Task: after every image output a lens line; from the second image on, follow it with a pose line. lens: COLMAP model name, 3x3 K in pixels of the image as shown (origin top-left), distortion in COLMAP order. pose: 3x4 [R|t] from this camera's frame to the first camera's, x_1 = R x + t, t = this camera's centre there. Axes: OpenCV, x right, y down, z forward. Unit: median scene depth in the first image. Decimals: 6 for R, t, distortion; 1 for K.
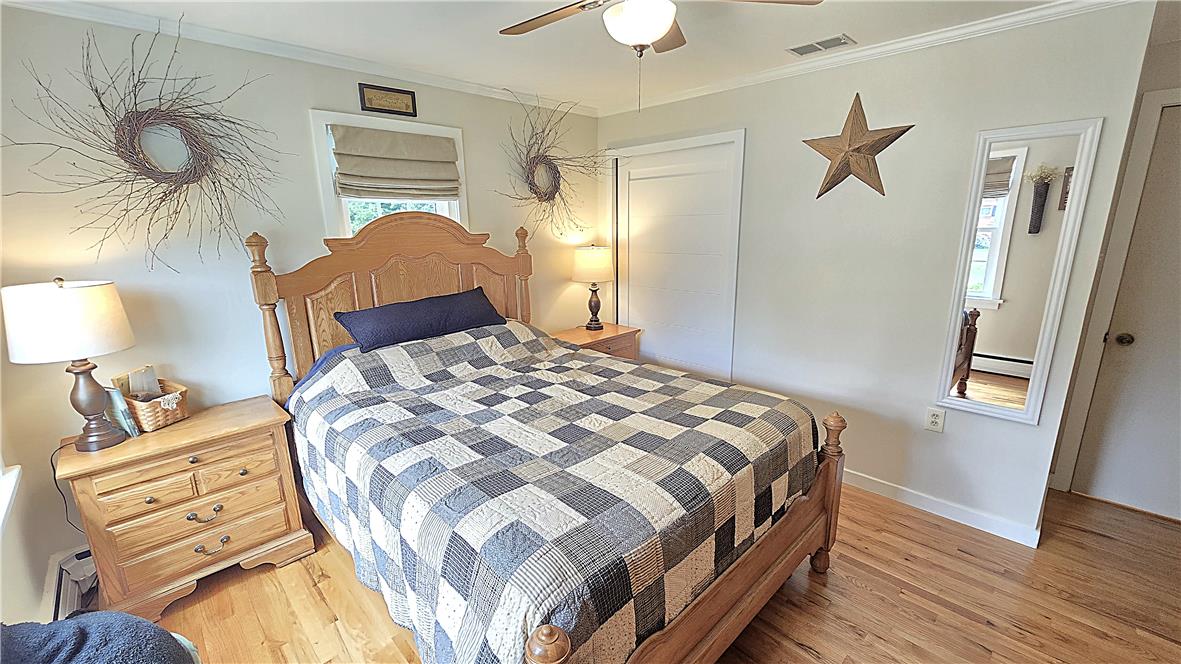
lens RADIAL K [[486.3, 0, 593.7], [0, 486.3, 342.9], [0, 0, 1]] dist [0.001670, 0.000333]
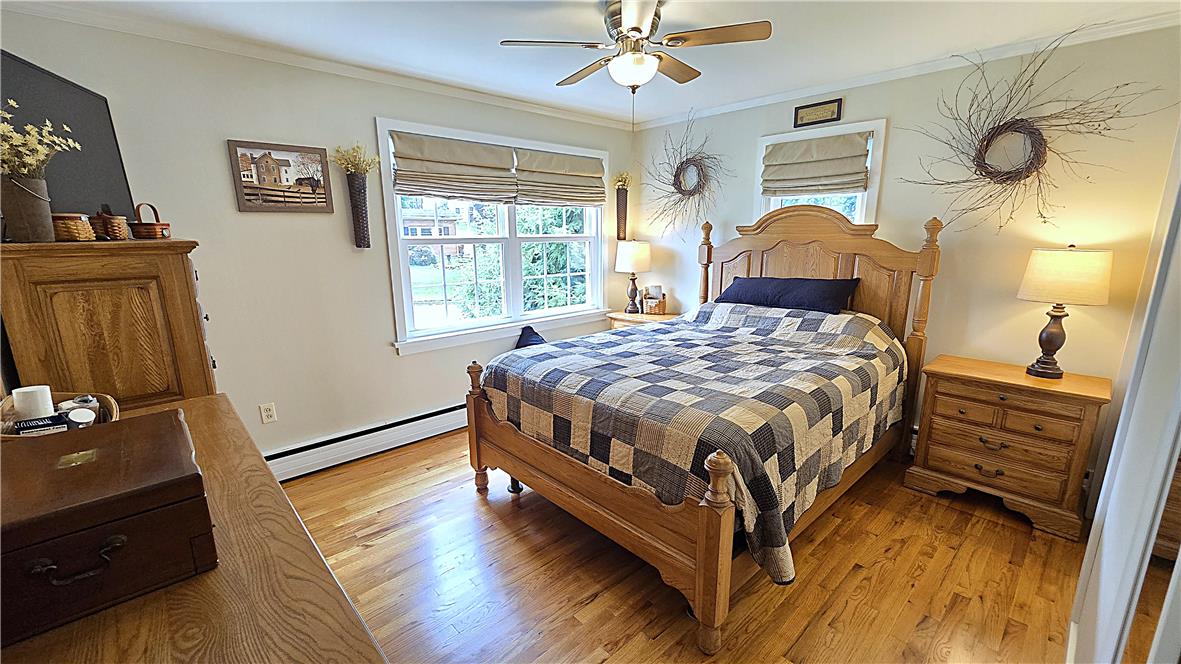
lens RADIAL K [[486.3, 0, 594.1], [0, 486.3, 344.1], [0, 0, 1]] dist [0.001670, 0.000333]
pose [[-0.022931, 0.242934, -0.969772, 0.969924], [-0.237944, 0.940826, 0.241309, -0.125198], [0.971008, 0.236285, 0.036230, 0.588771]]
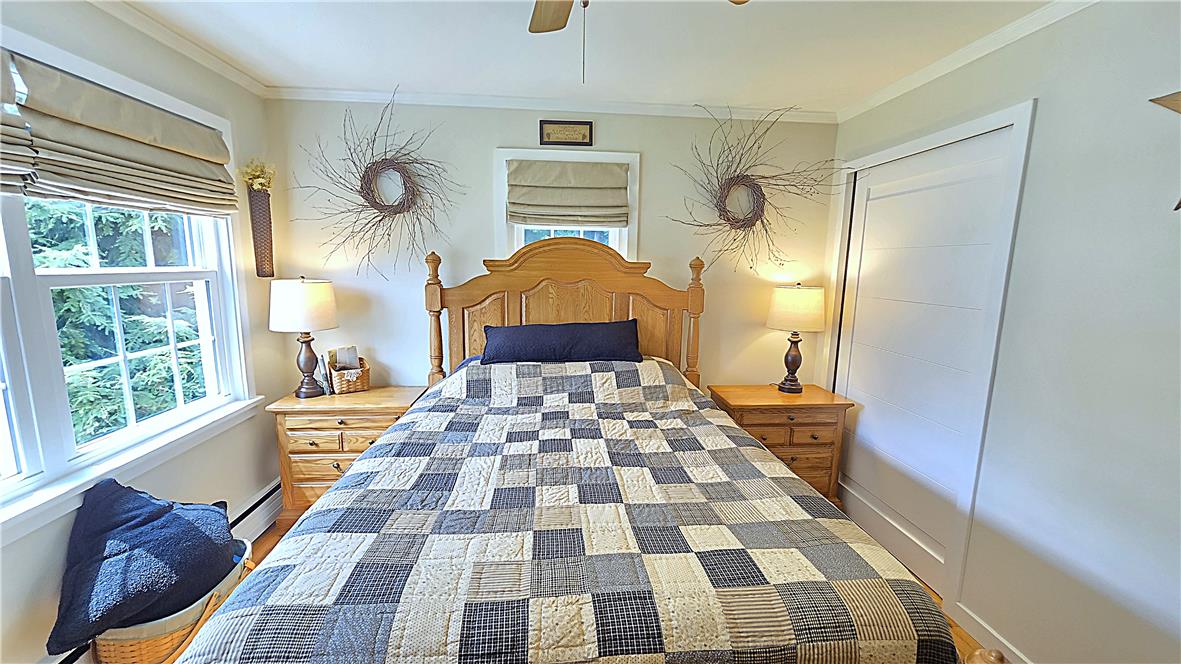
lens RADIAL K [[486.3, 0, 593.0], [0, 486.3, 341.6], [0, 0, 1]] dist [0.001670, 0.000333]
pose [[0.766397, 0.132786, -0.628494, 0.363266], [-0.184328, 0.982715, -0.017148, -0.053088], [0.615353, 0.128991, 0.777626, 0.297968]]
